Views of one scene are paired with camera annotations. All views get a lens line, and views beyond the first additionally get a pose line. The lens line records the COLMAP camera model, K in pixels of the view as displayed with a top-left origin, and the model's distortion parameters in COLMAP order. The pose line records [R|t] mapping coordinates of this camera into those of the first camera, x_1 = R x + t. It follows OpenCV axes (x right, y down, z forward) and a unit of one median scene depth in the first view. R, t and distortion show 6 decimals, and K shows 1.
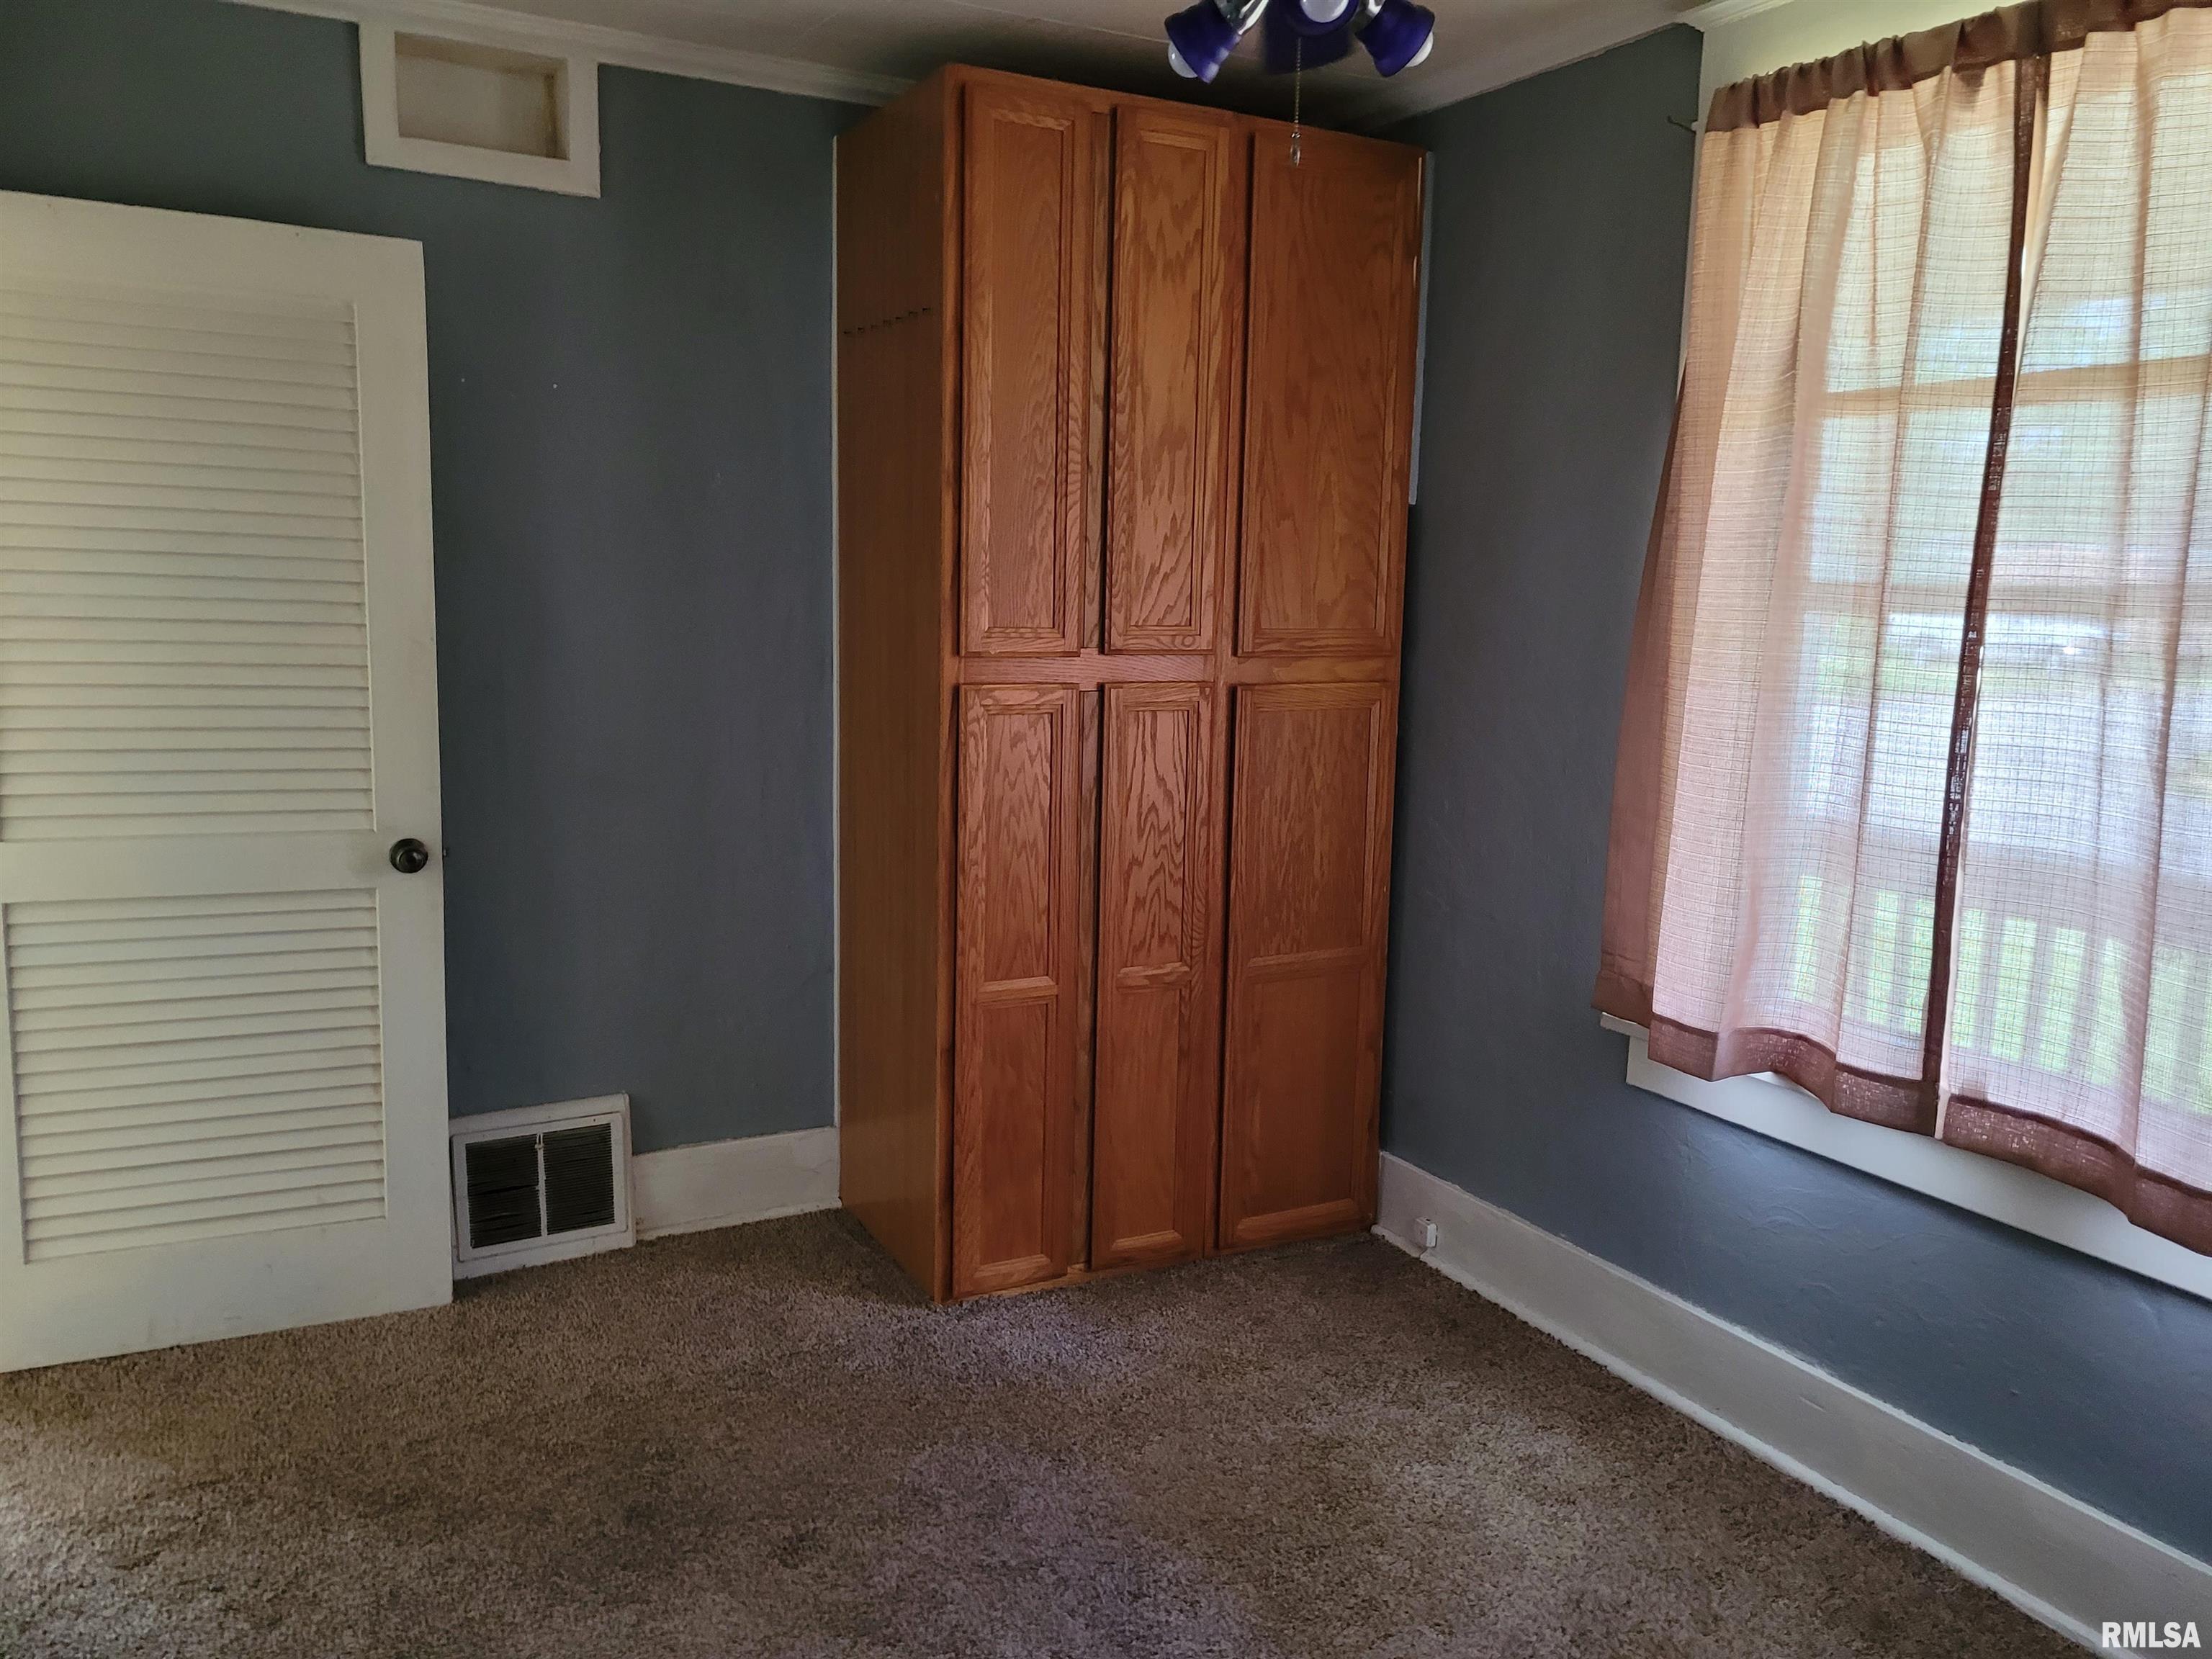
lens RADIAL K [[1685.1, 0, 1108.5], [0, 1685.1, 841.1], [0, 0, 1]] dist [0.004782, -0.001206]
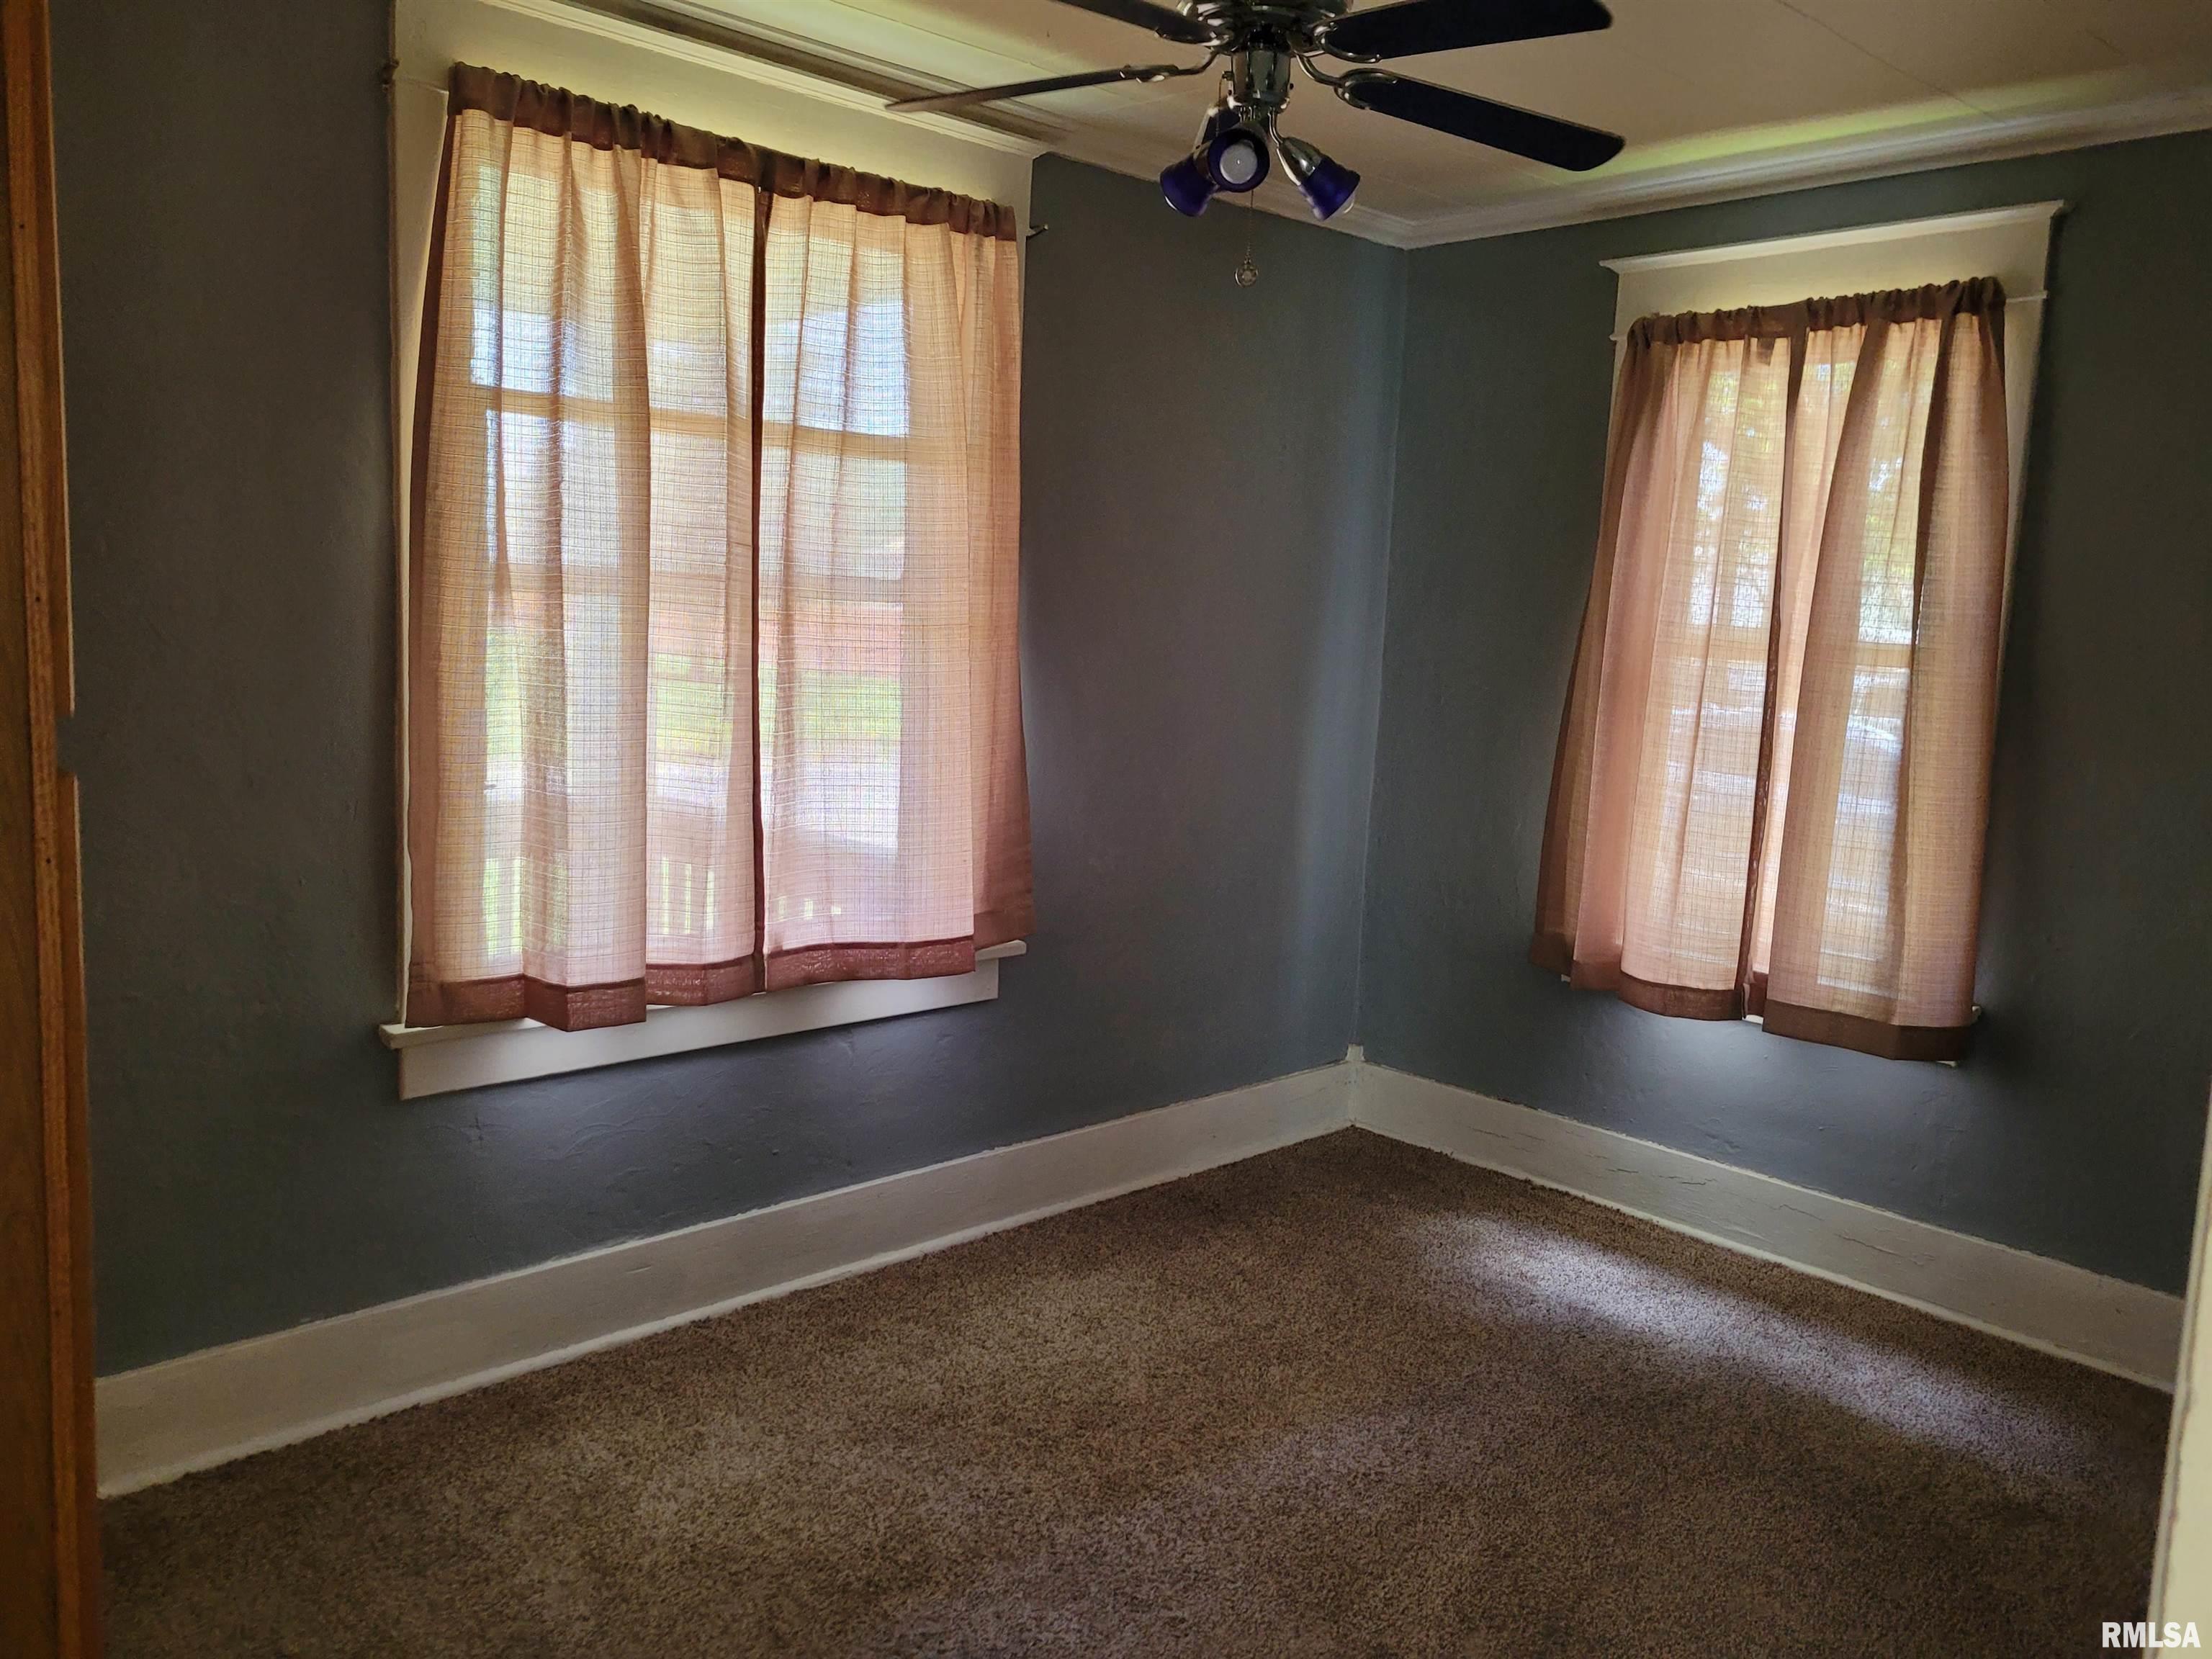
lens RADIAL K [[1675.8, 0, 1110.8], [0, 1675.8, 803.6], [0, 0, 1]] dist [0.035800, -0.003671]
pose [[-0.266333, -0.158032, 0.950838, -0.769665], [0.098513, 0.976839, 0.189947, -0.181379], [-0.958833, 0.144260, -0.244597, 0.977561]]
